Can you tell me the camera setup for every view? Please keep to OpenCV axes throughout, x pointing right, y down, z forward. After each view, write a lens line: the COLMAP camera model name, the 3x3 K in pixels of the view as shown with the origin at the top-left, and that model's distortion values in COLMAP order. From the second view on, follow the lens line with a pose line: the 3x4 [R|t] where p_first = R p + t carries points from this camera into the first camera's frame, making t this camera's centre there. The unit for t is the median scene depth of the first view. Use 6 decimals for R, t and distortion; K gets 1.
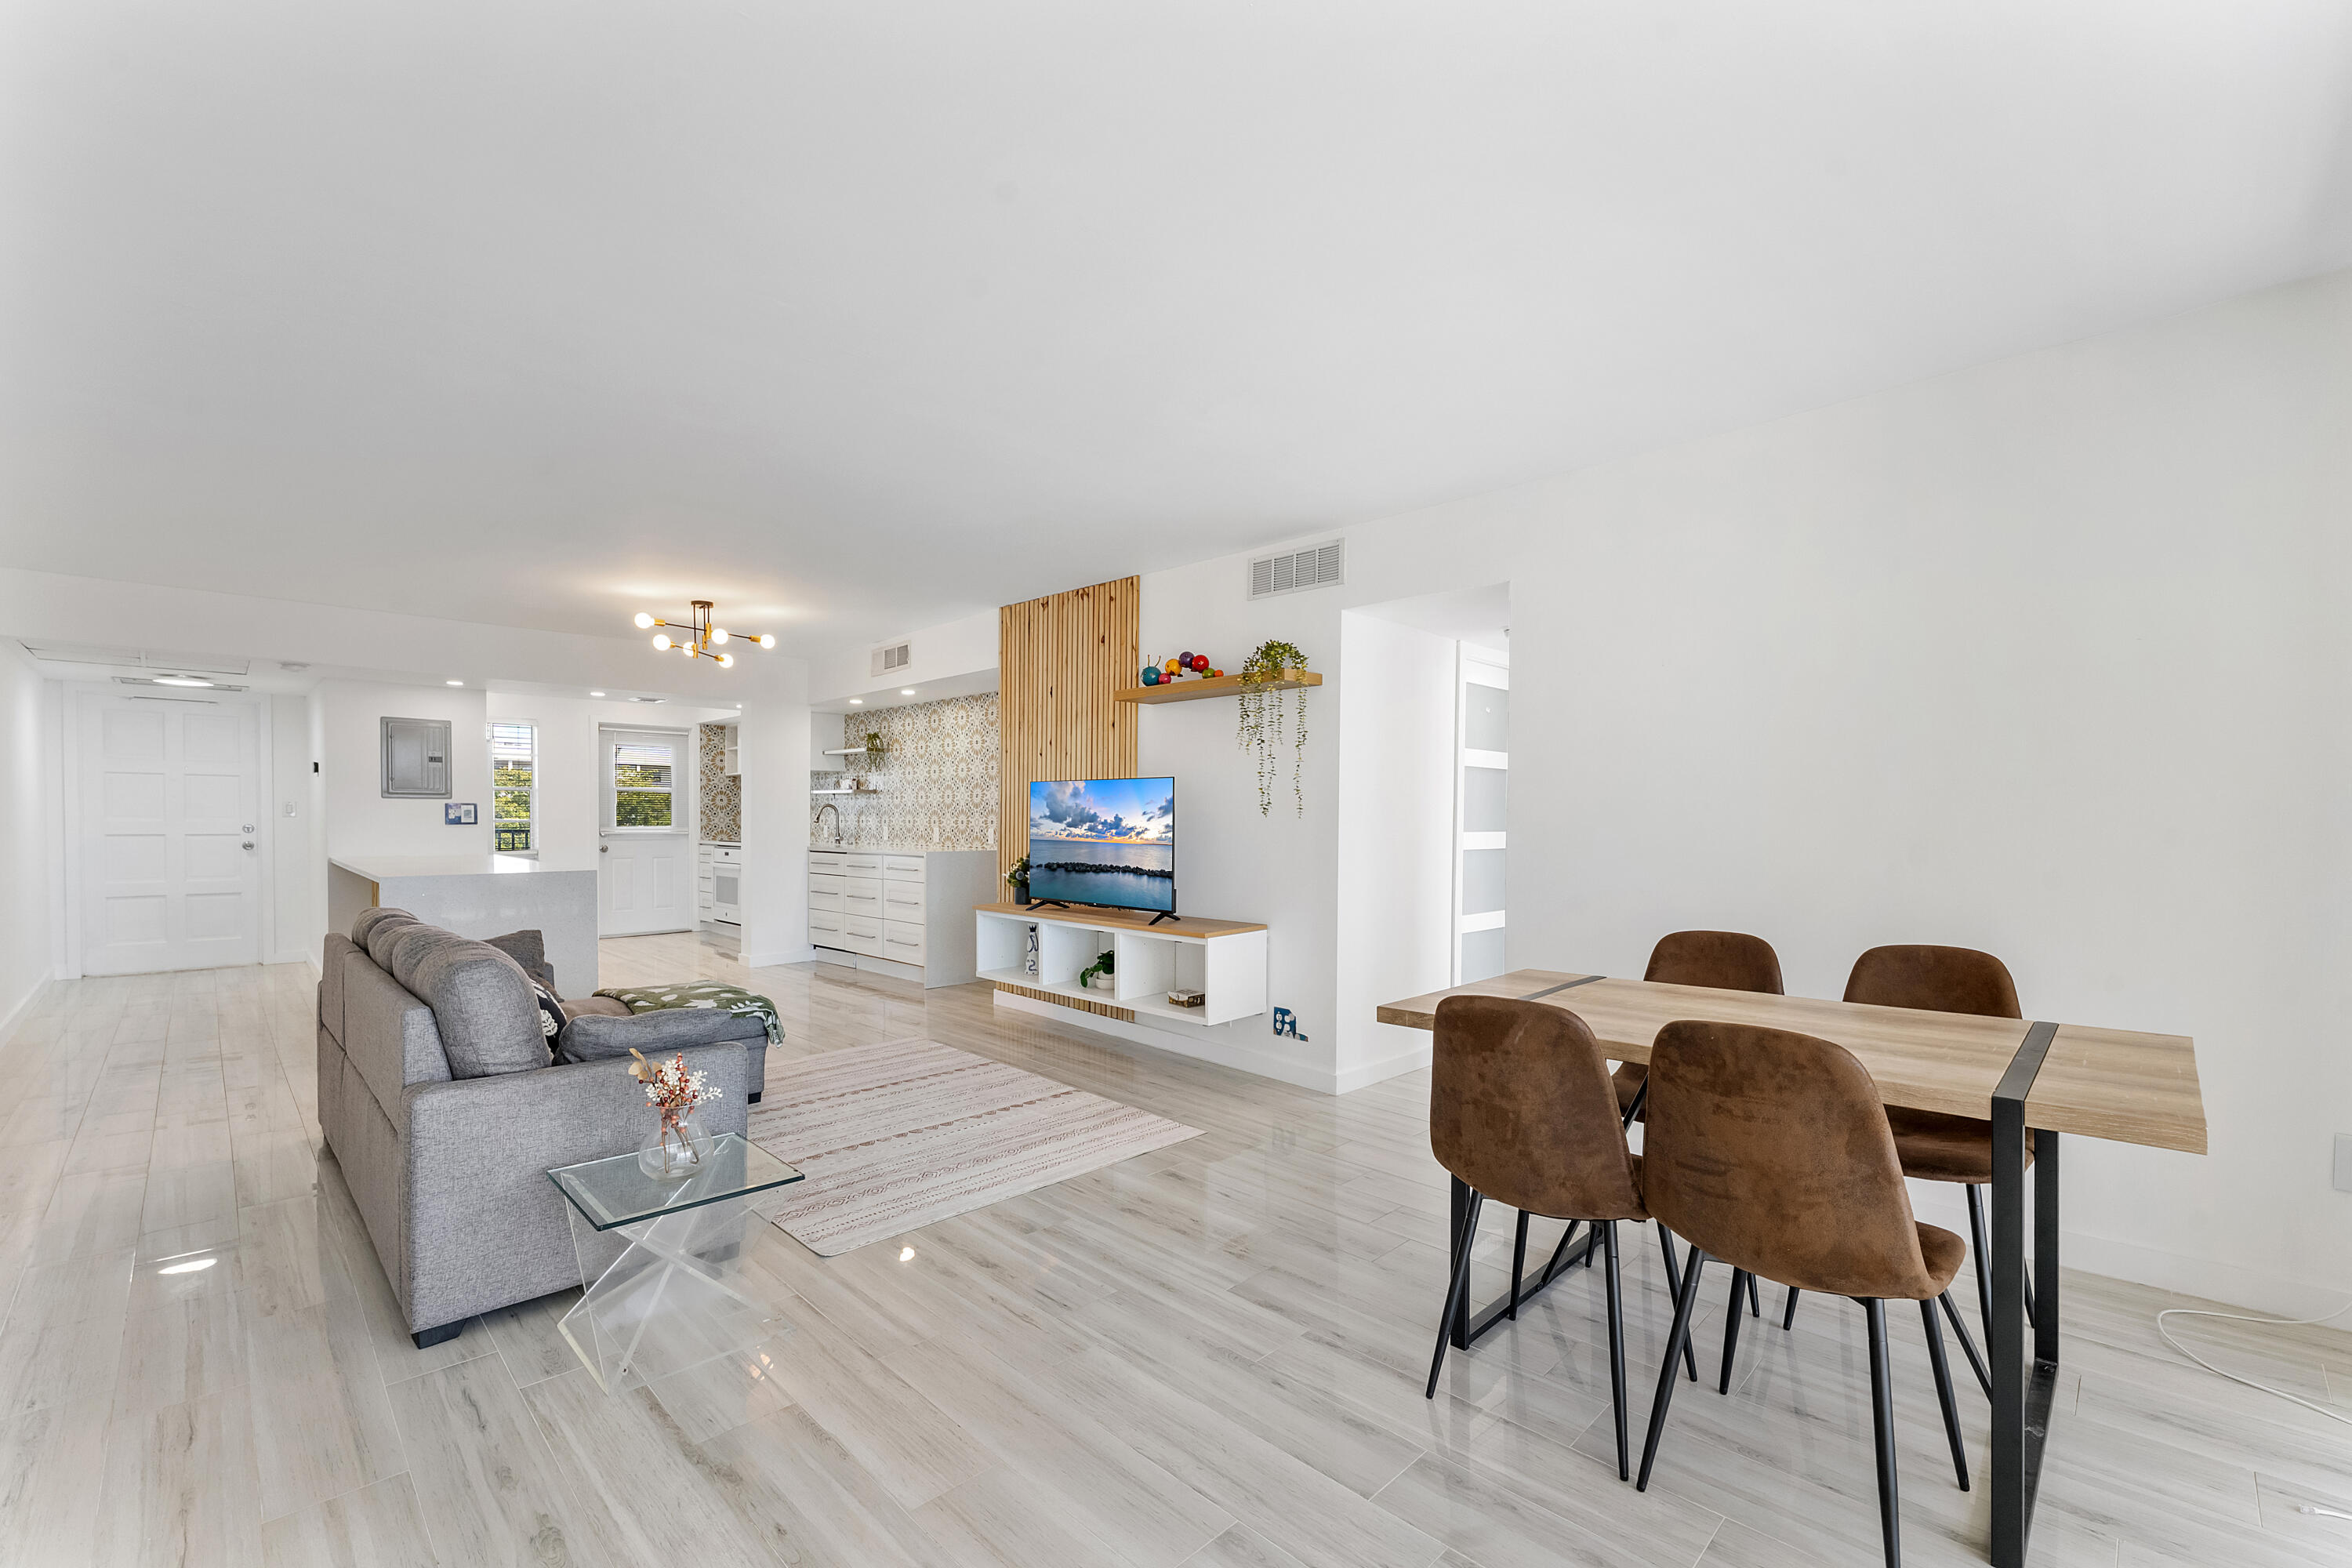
lens RADIAL K [[966.0, 0, 1167.5], [0, 966.0, 826.1], [0, 0, 1]] dist [0.001294, -0.004122]
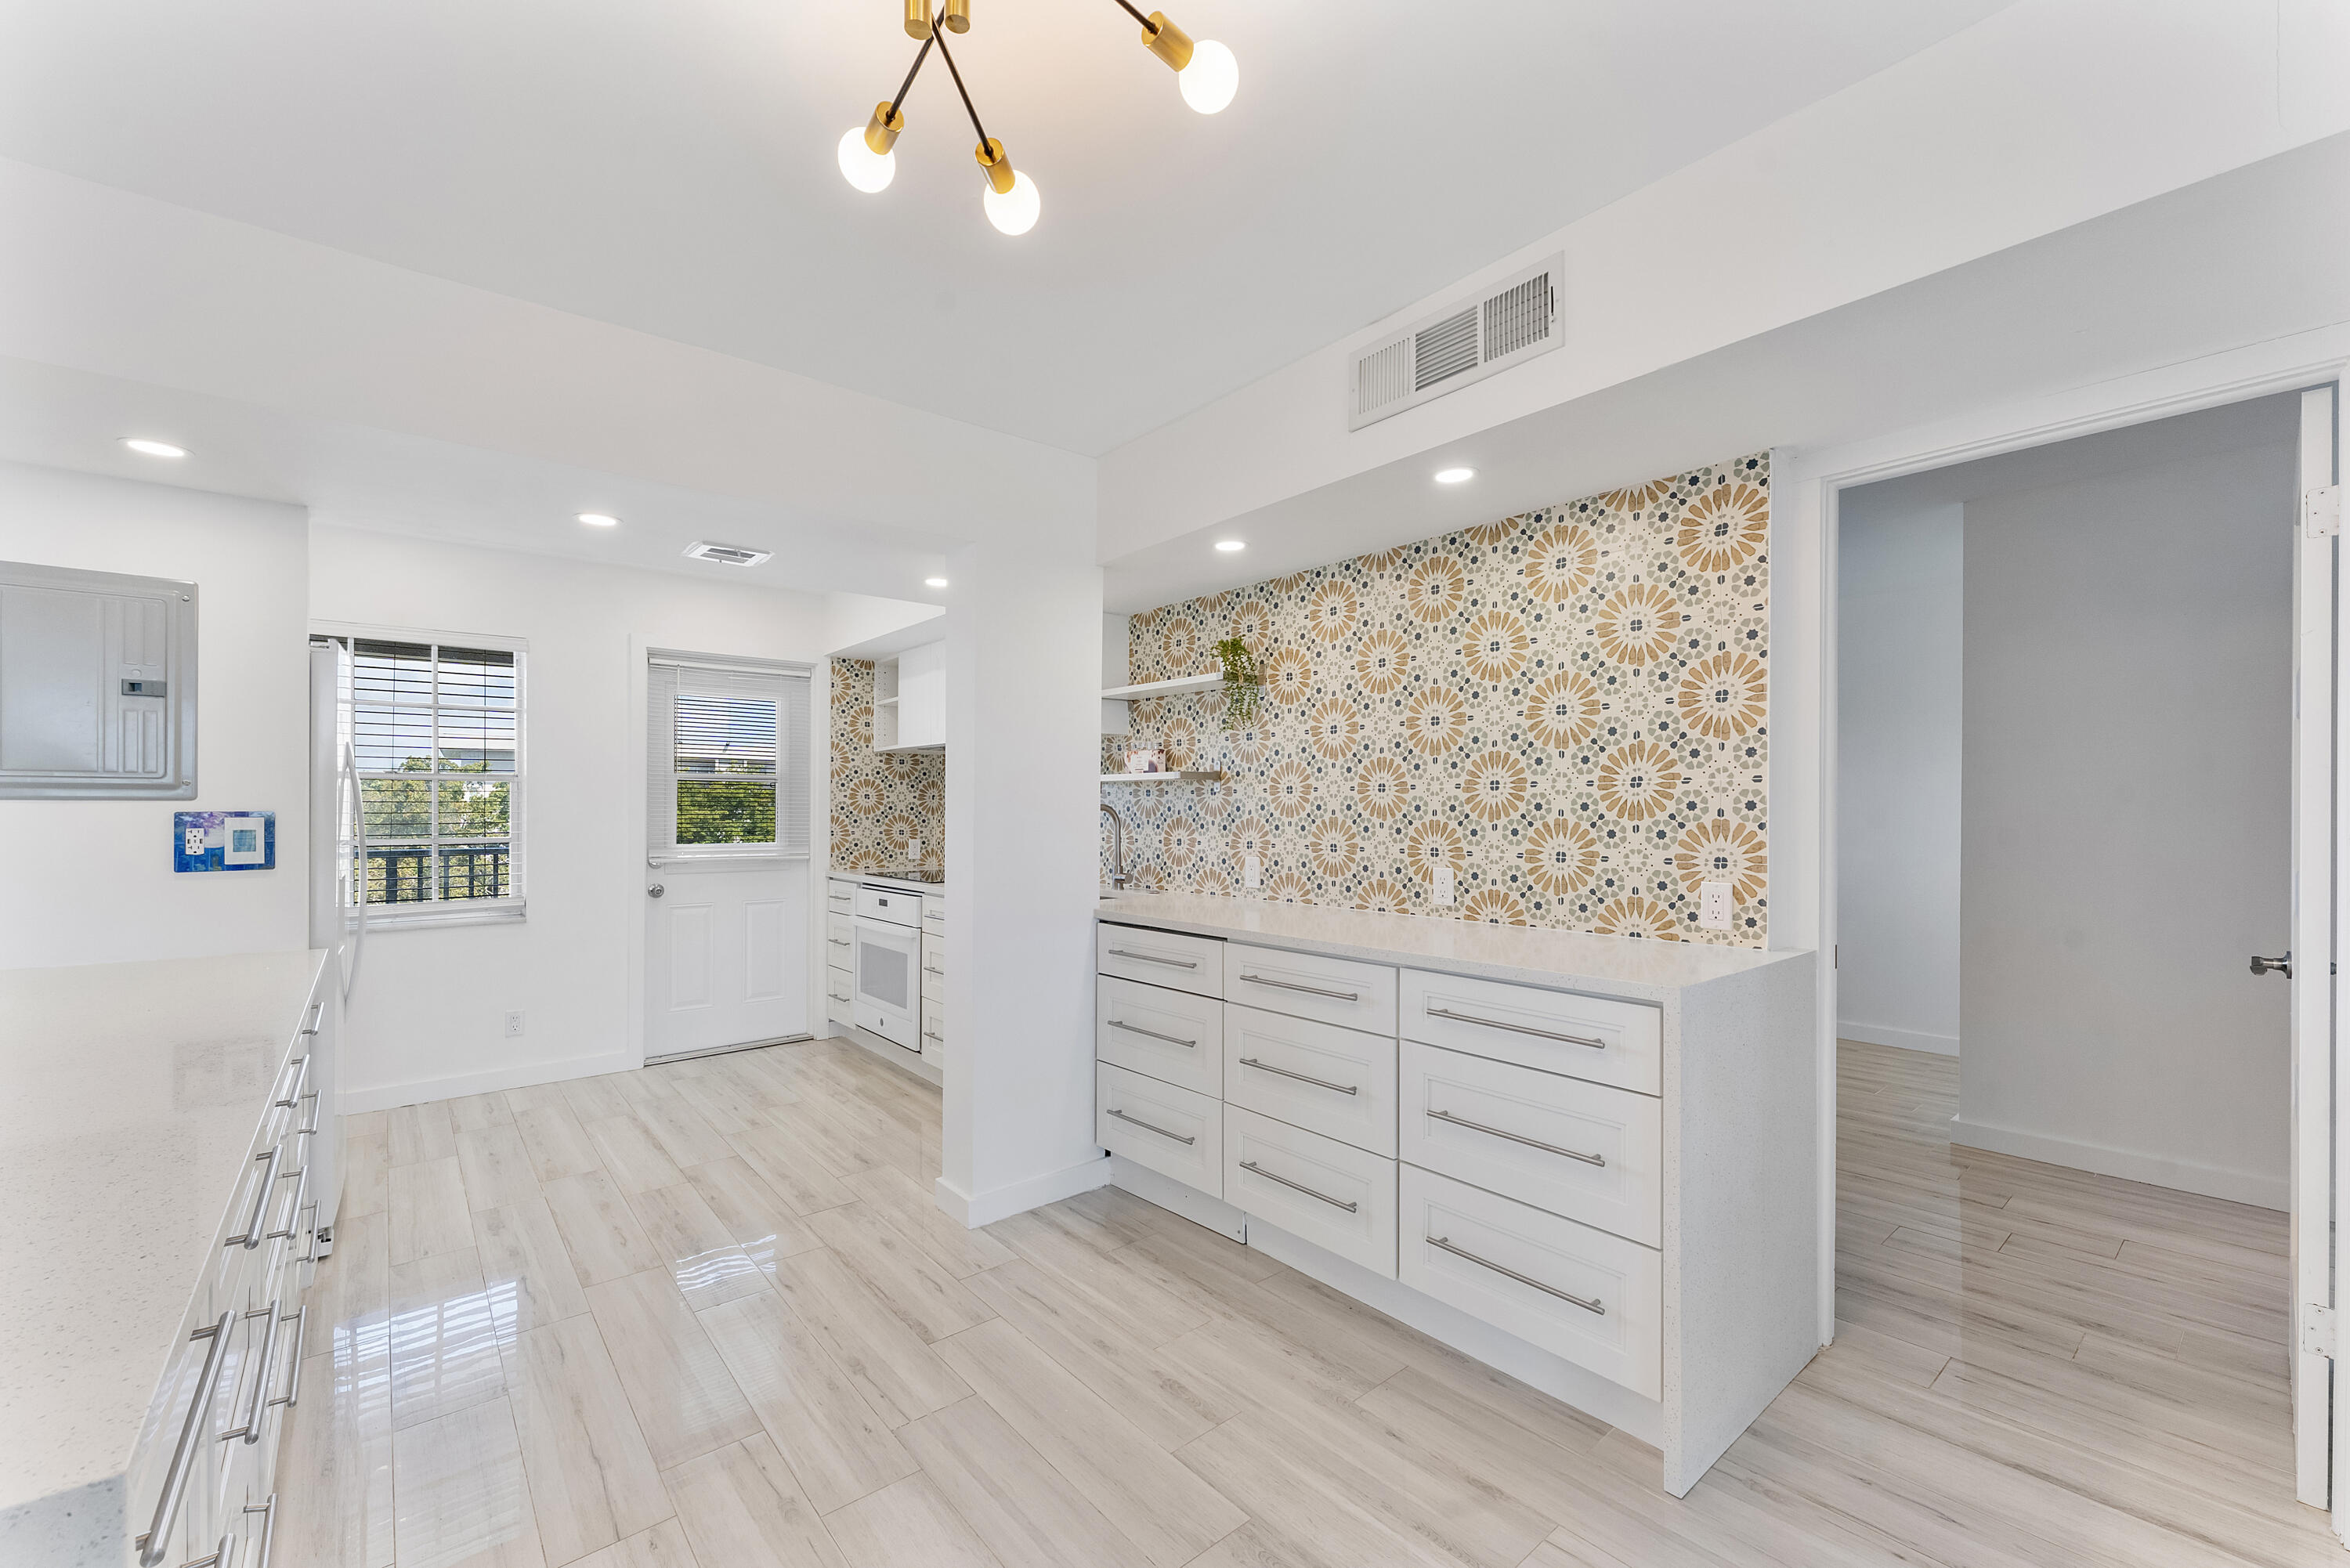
lens RADIAL K [[965.1, 0, 1141.9], [0, 965.1, 804.2], [0, 0, 1]] dist [0.001294, -0.004122]
pose [[0.993782, -0.004341, -0.111256, -0.349009], [0.002968, 0.999917, -0.012499, -0.020976], [0.111301, 0.012091, 0.993713, 0.671698]]
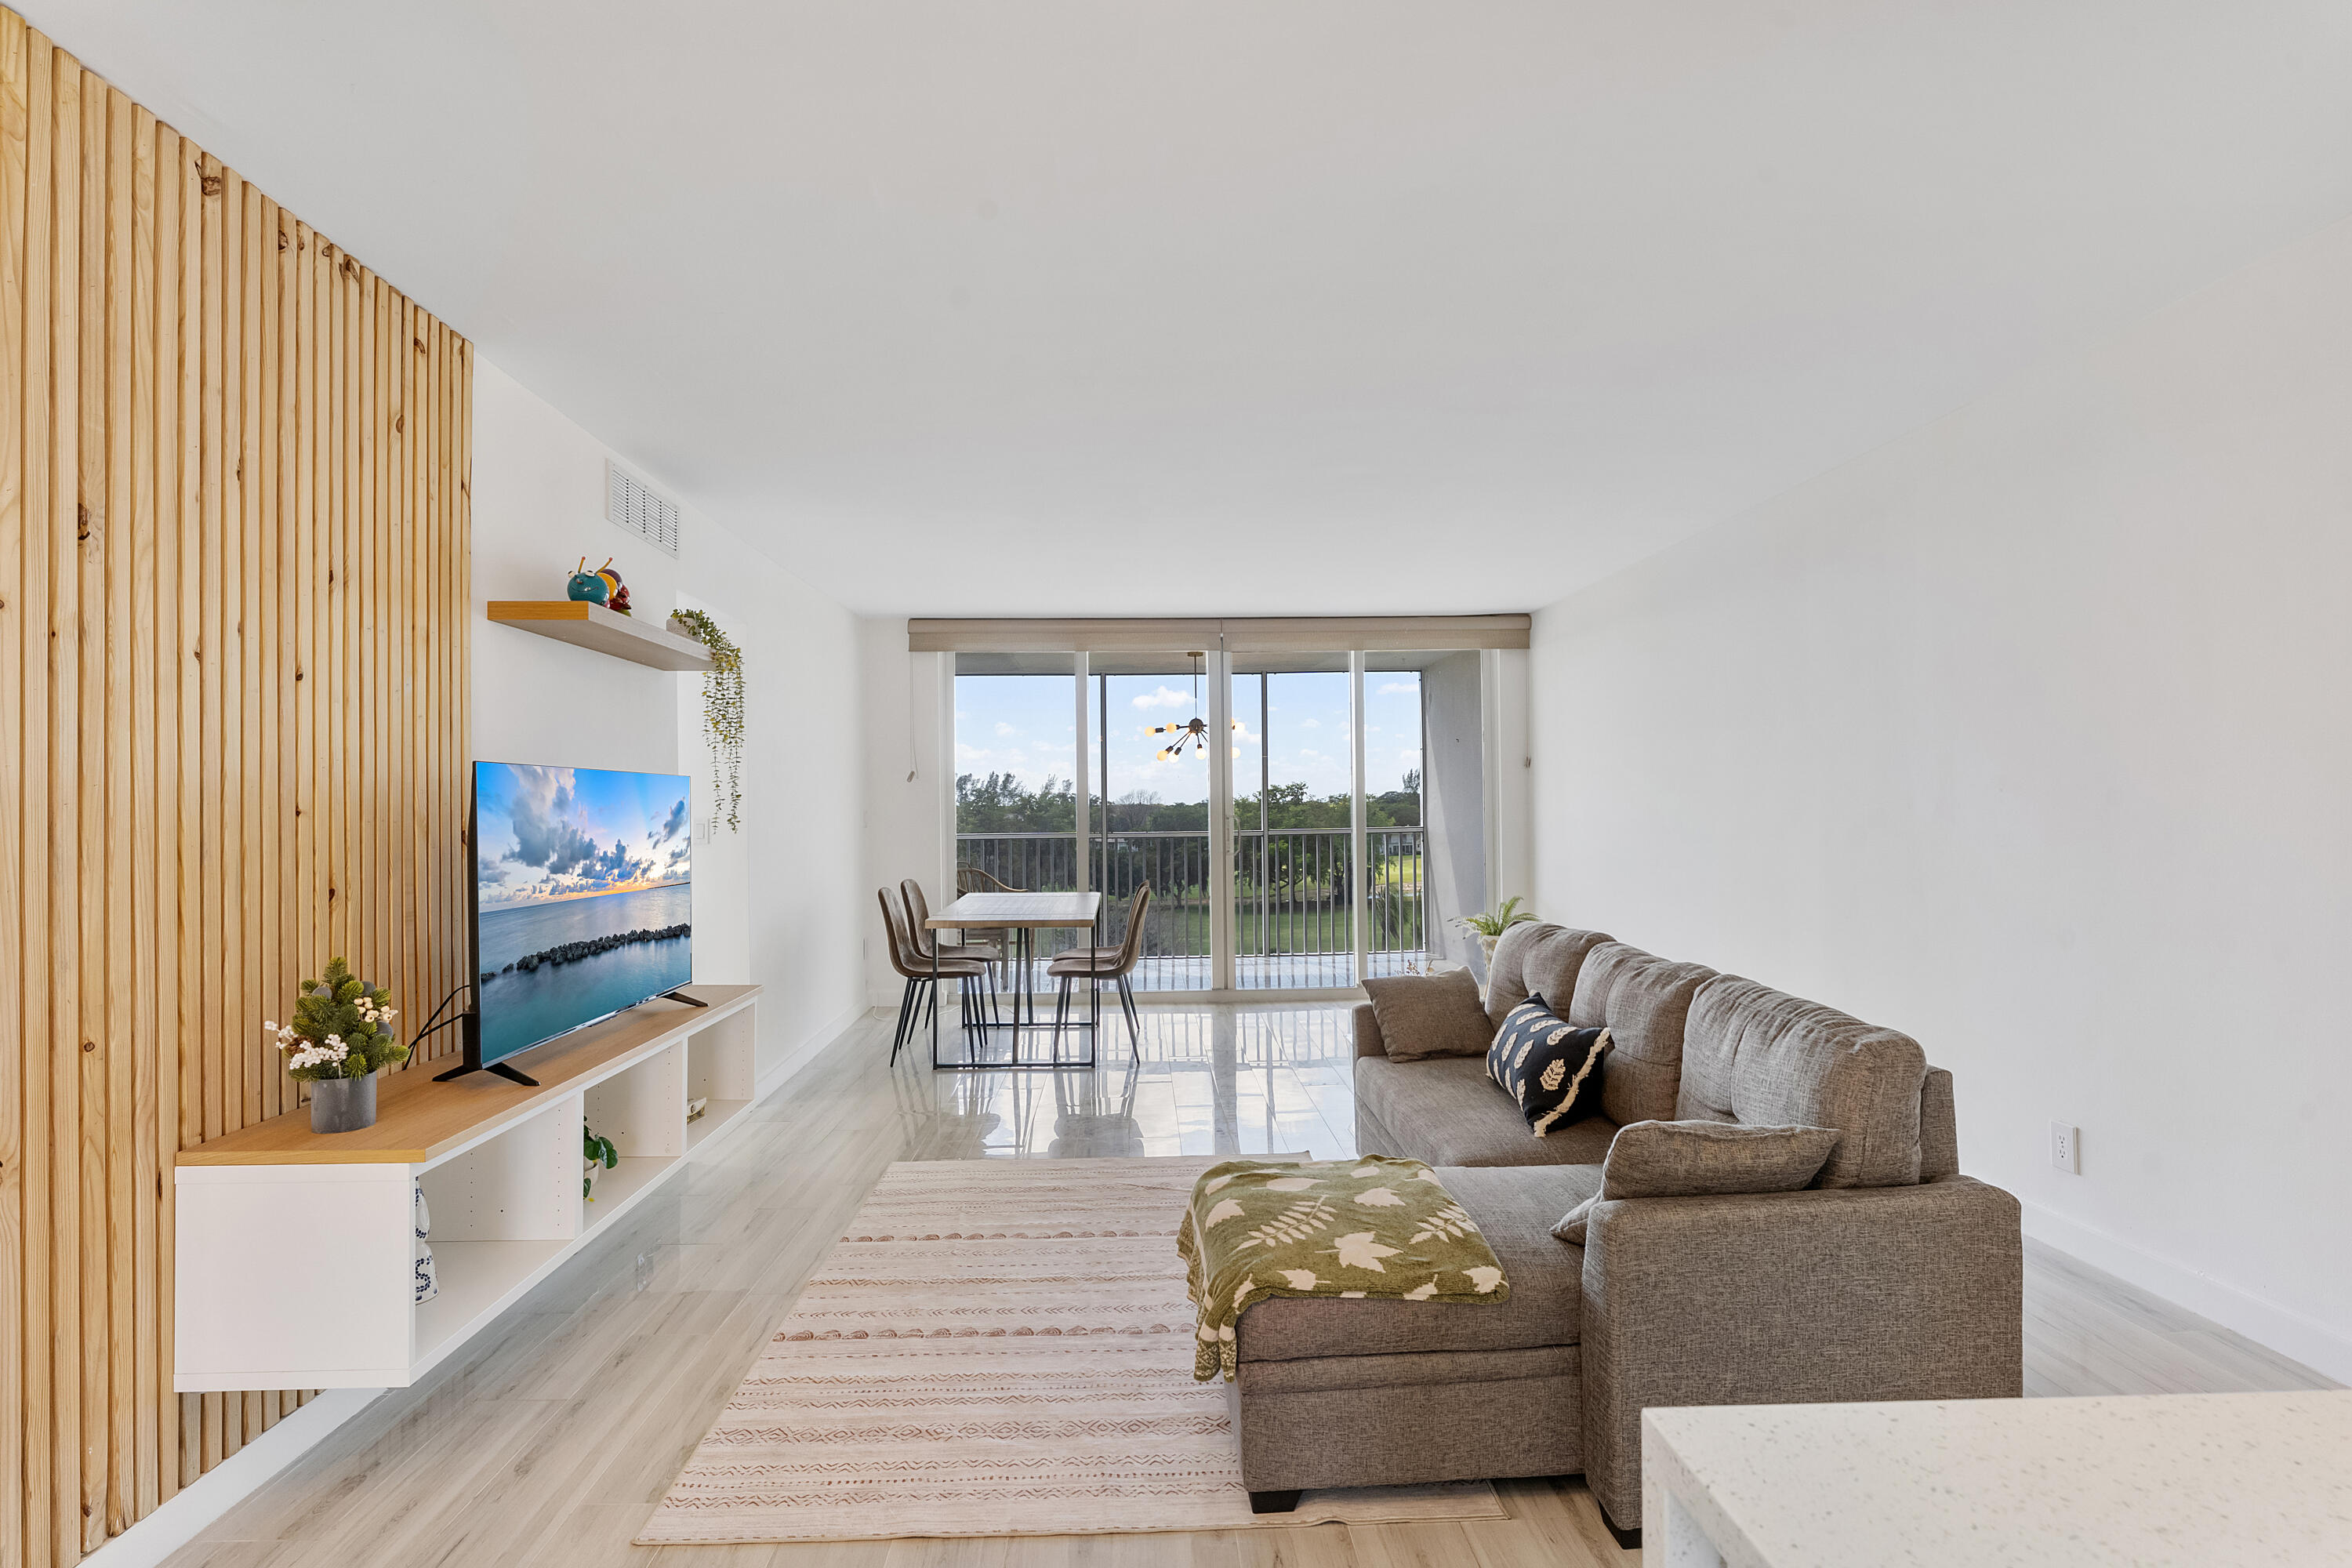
lens RADIAL K [[1112.8, 0, 1154.7], [0, 1112.8, 805.3], [0, 0, 1]] dist [-0.004390, -0.000603]
pose [[-0.716260, 0.005376, 0.697812, -0.477308], [0.014678, 0.999865, 0.007363, -0.021707], [-0.697679, 0.015516, -0.716243, 0.848001]]
